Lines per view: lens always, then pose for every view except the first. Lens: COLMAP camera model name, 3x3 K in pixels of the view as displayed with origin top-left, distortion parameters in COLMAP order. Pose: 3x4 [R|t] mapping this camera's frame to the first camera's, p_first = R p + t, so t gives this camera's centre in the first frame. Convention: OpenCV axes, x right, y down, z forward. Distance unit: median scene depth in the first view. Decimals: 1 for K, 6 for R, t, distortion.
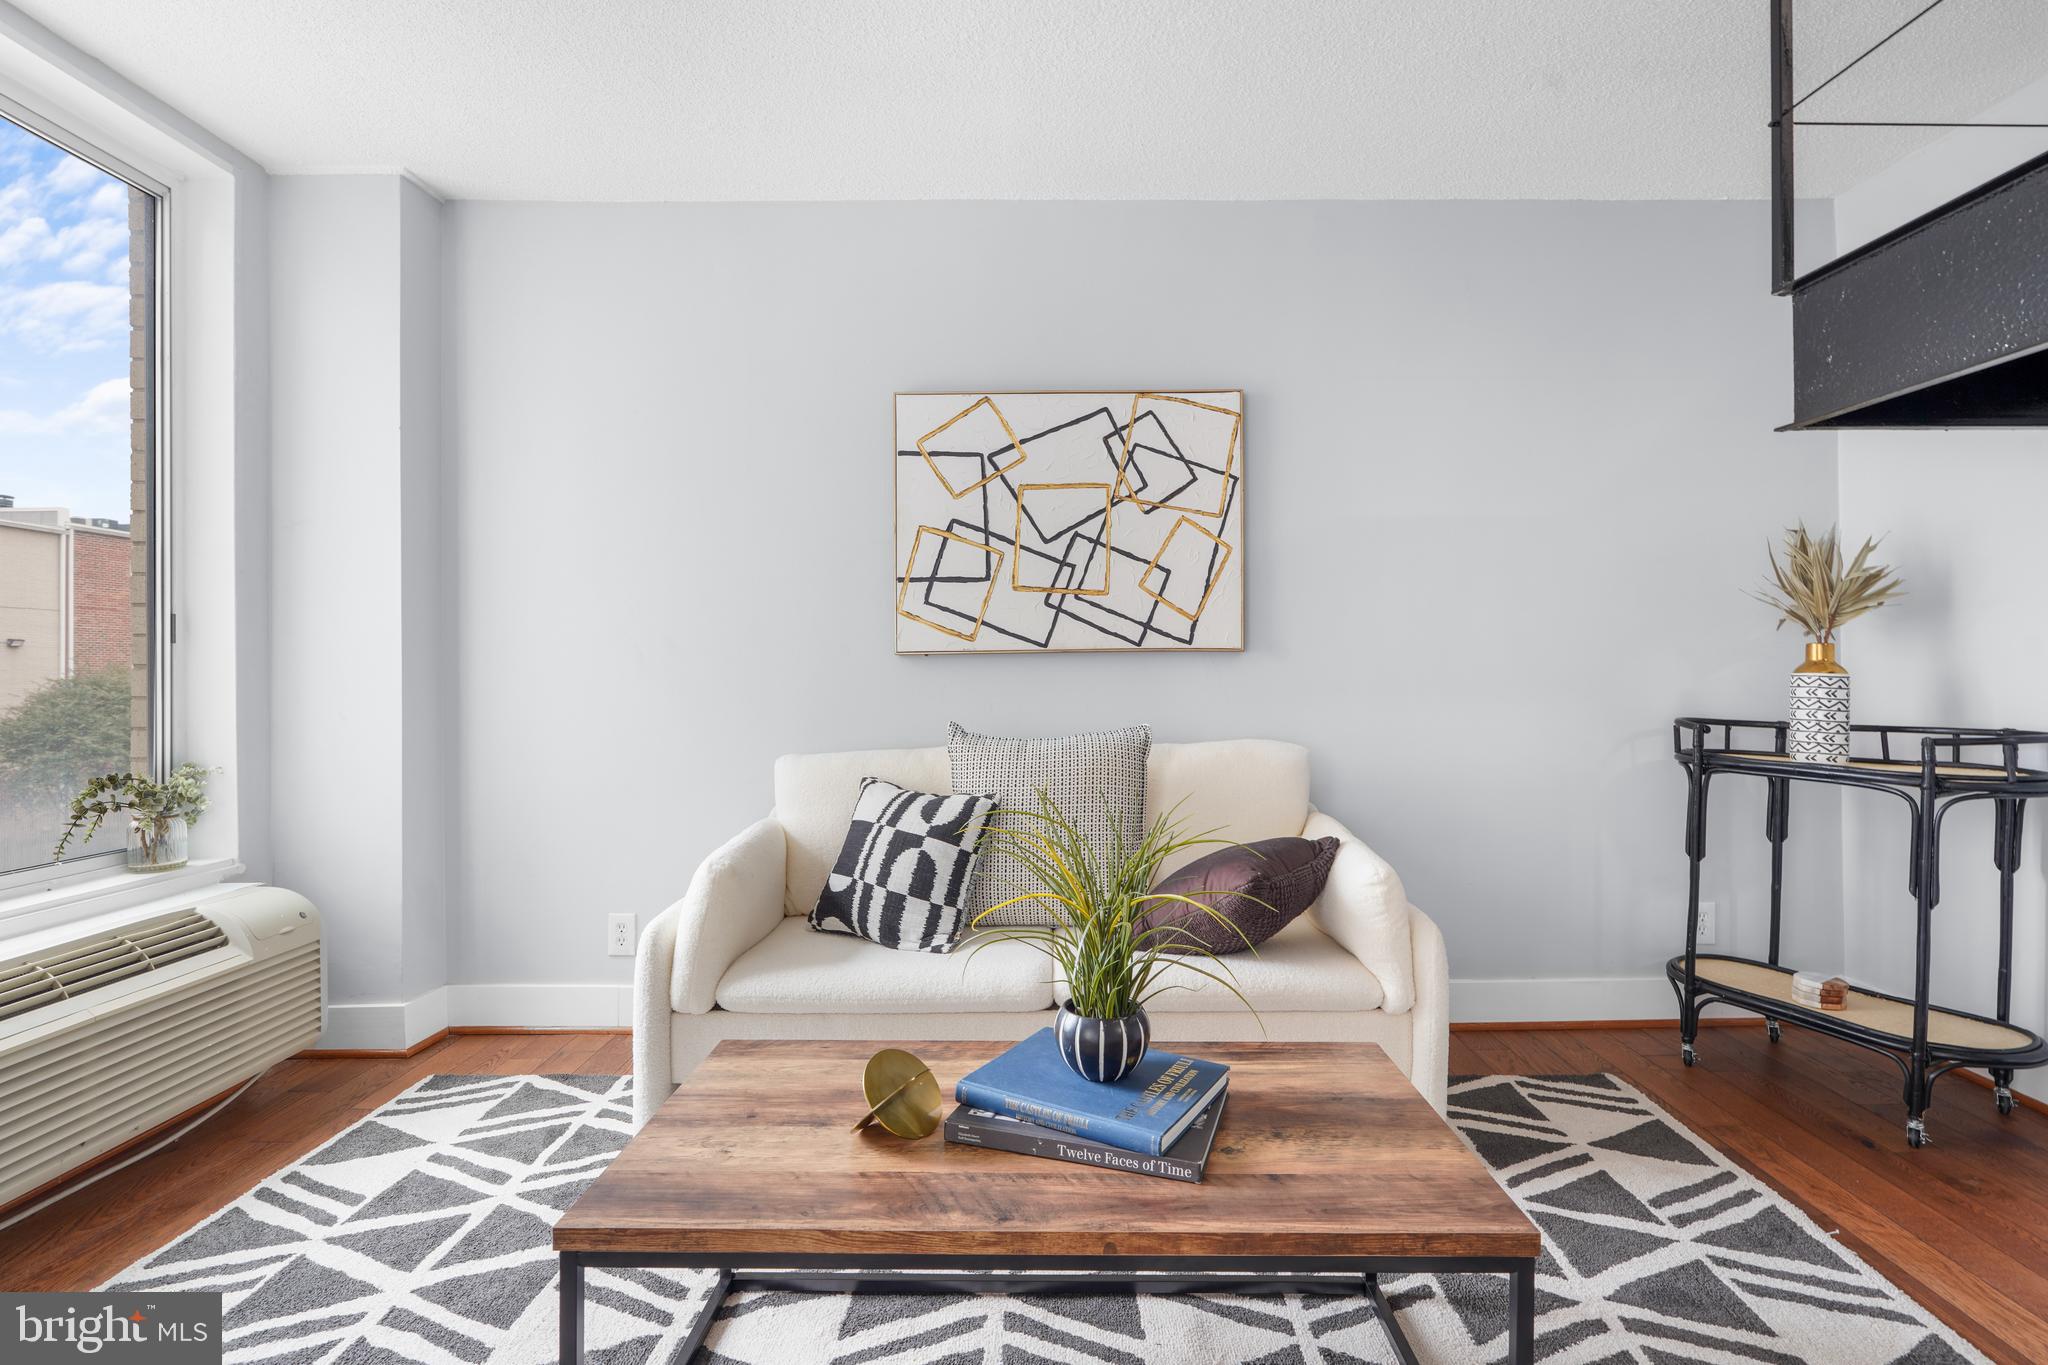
lens RADIAL K [[967.9, 0, 1054.5], [0, 967.9, 669.1], [0, 0, 1]] dist [-0.003145, -0.000635]
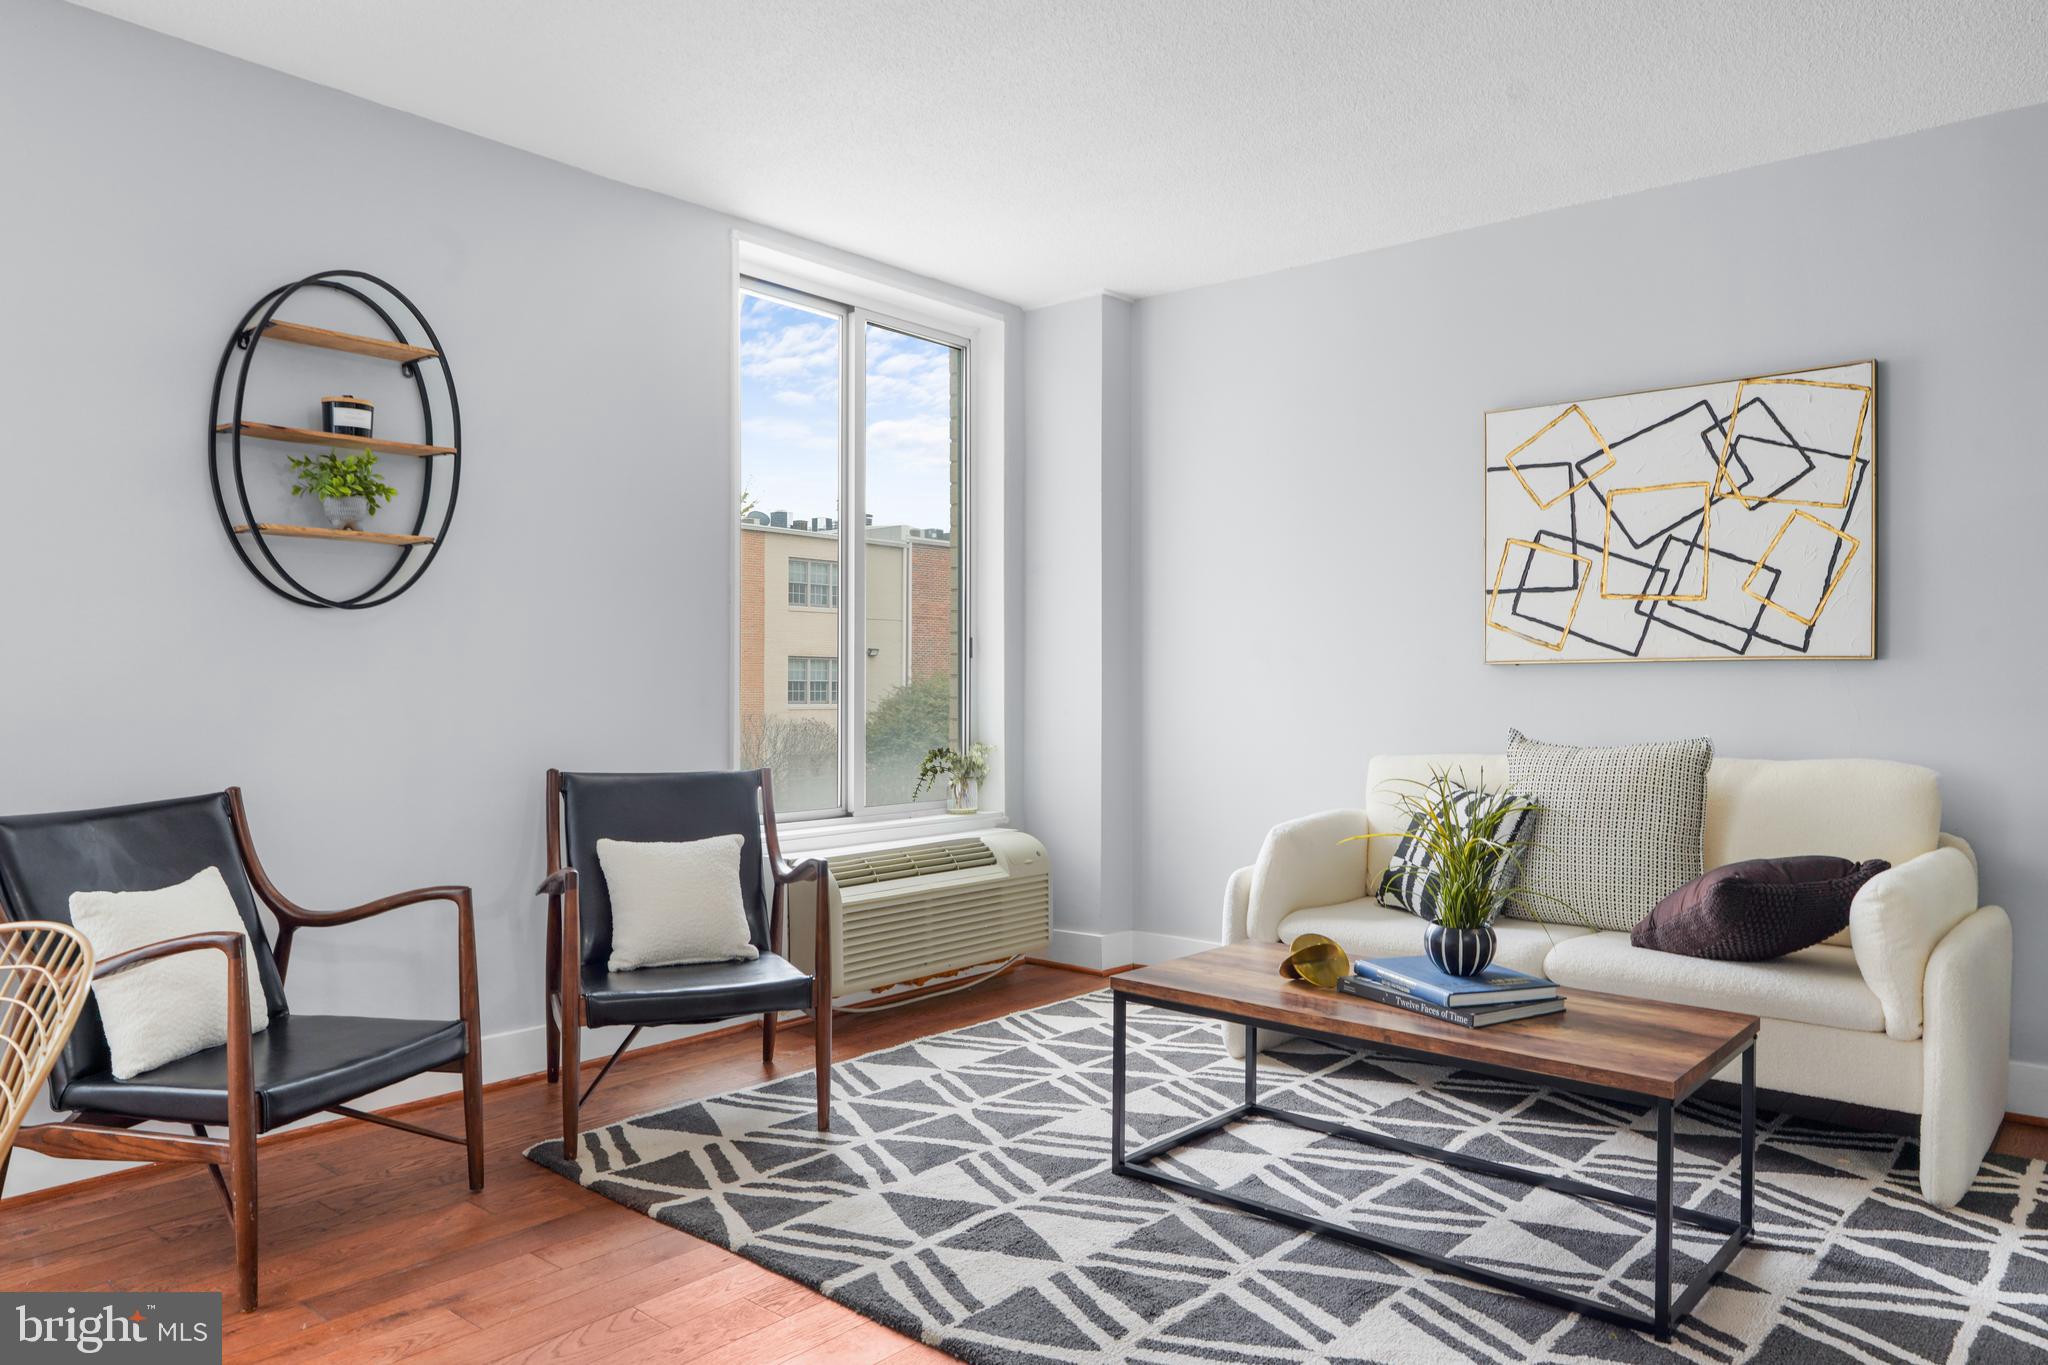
lens RADIAL K [[1372.8, 0, 1024.0], [0, 1372.8, 682.5], [0, 0, 1]] dist [-0.004627, 0.002221]
pose [[0.757449, 0.005530, -0.652871, 0.470013], [-0.003849, 0.999985, 0.004005, 0.000425], [0.652883, -0.000521, 0.757459, -0.485215]]
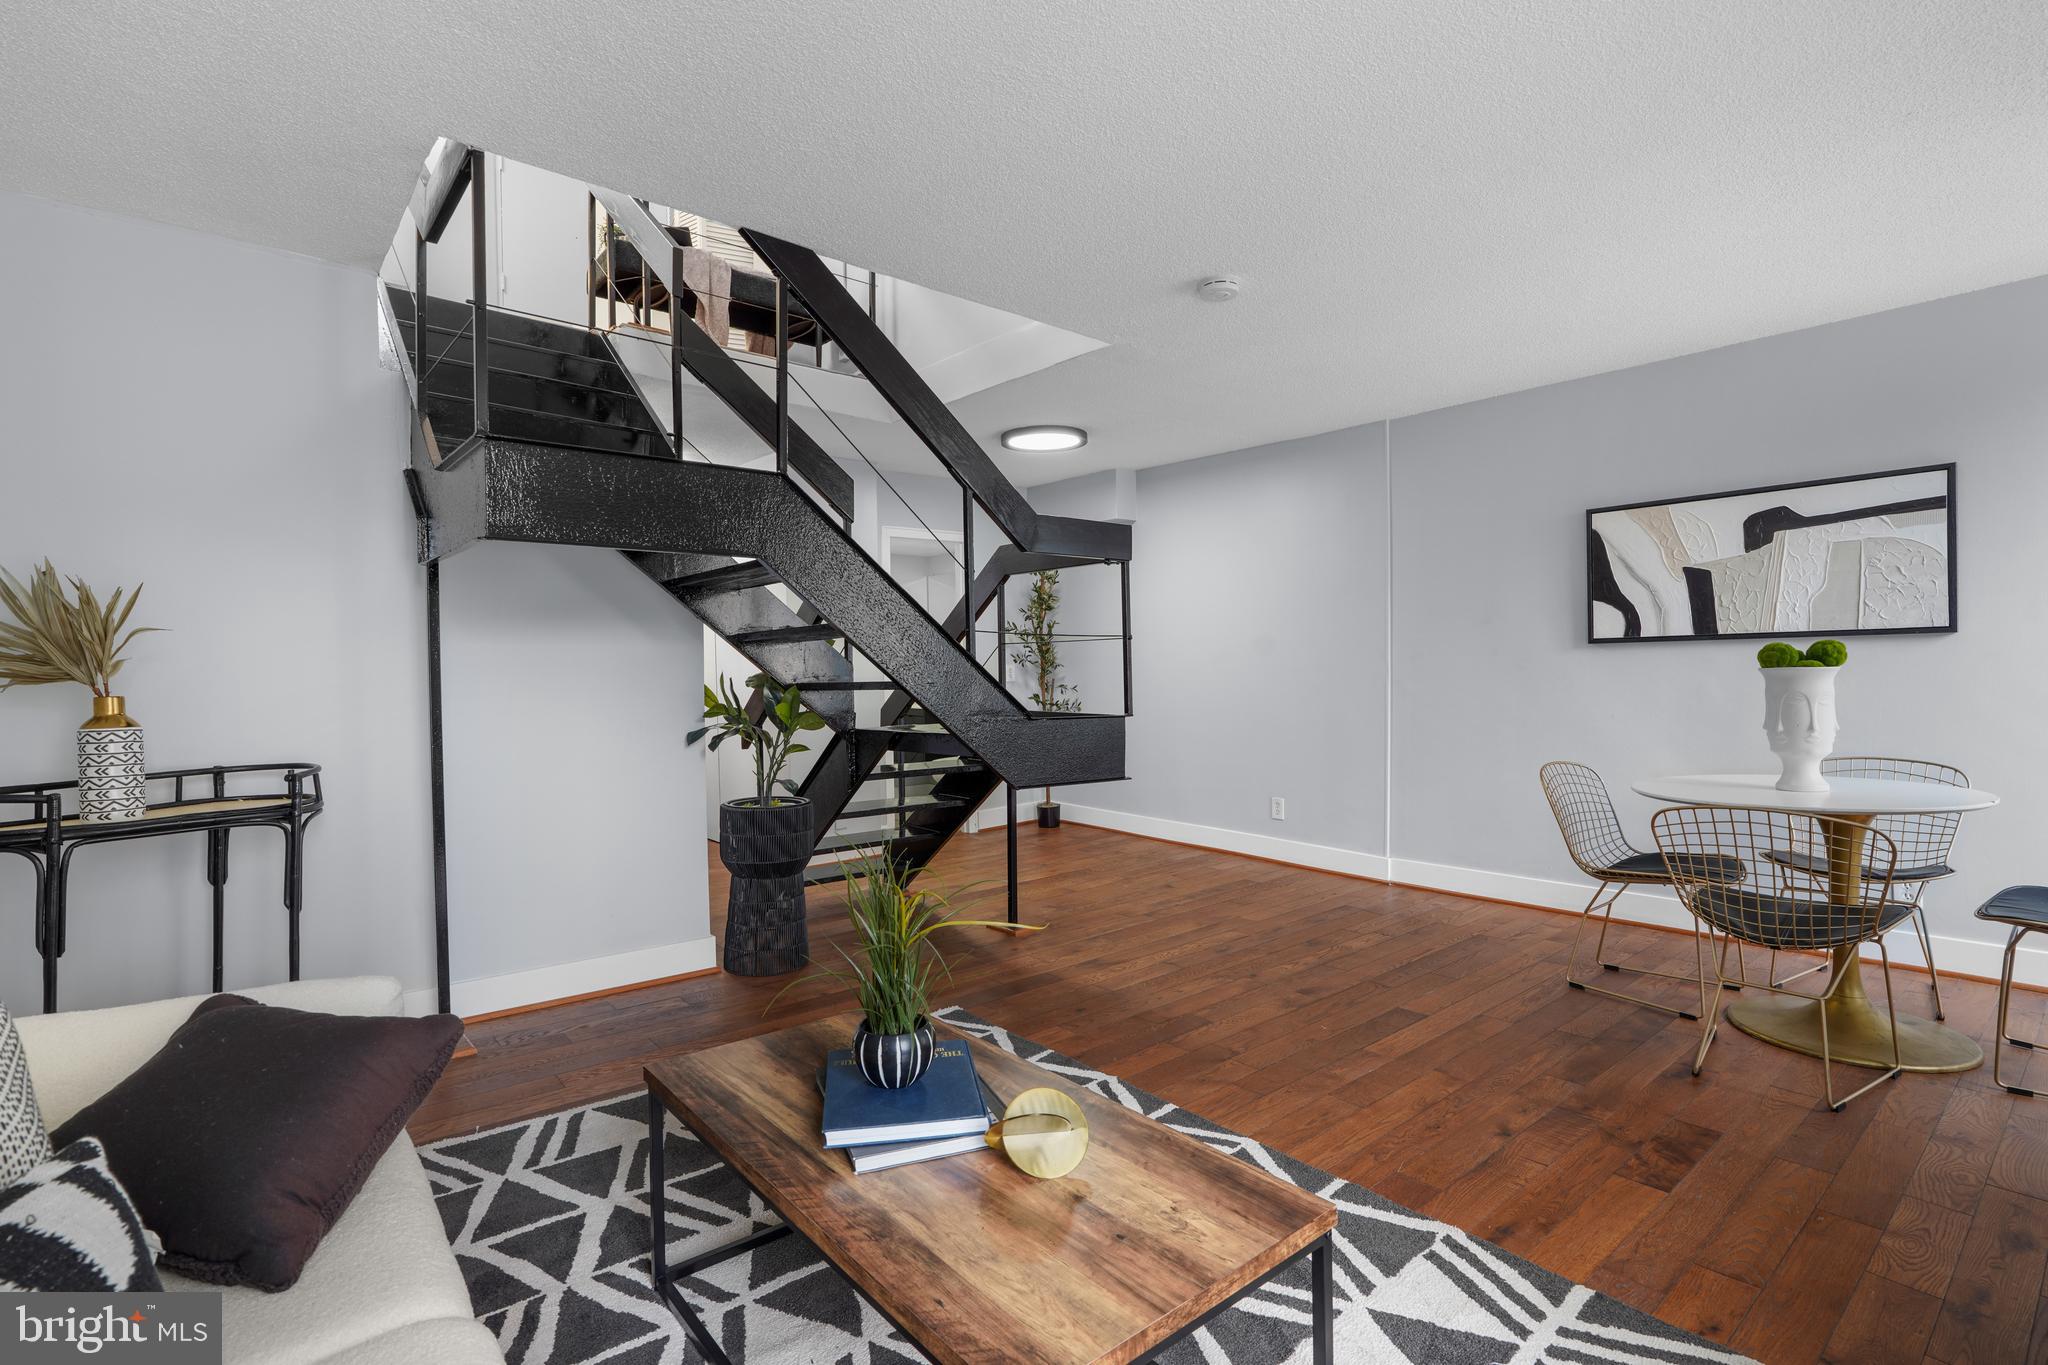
lens RADIAL K [[951.8, 0, 1015.4], [0, 951.8, 667.9], [0, 0, 1]] dist [-0.001961, -0.000642]
pose [[-0.632232, 0.012894, 0.774672, -0.515703], [0.015392, 0.999873, -0.004080, -0.037922], [-0.774626, 0.009344, -0.632350, 0.888231]]
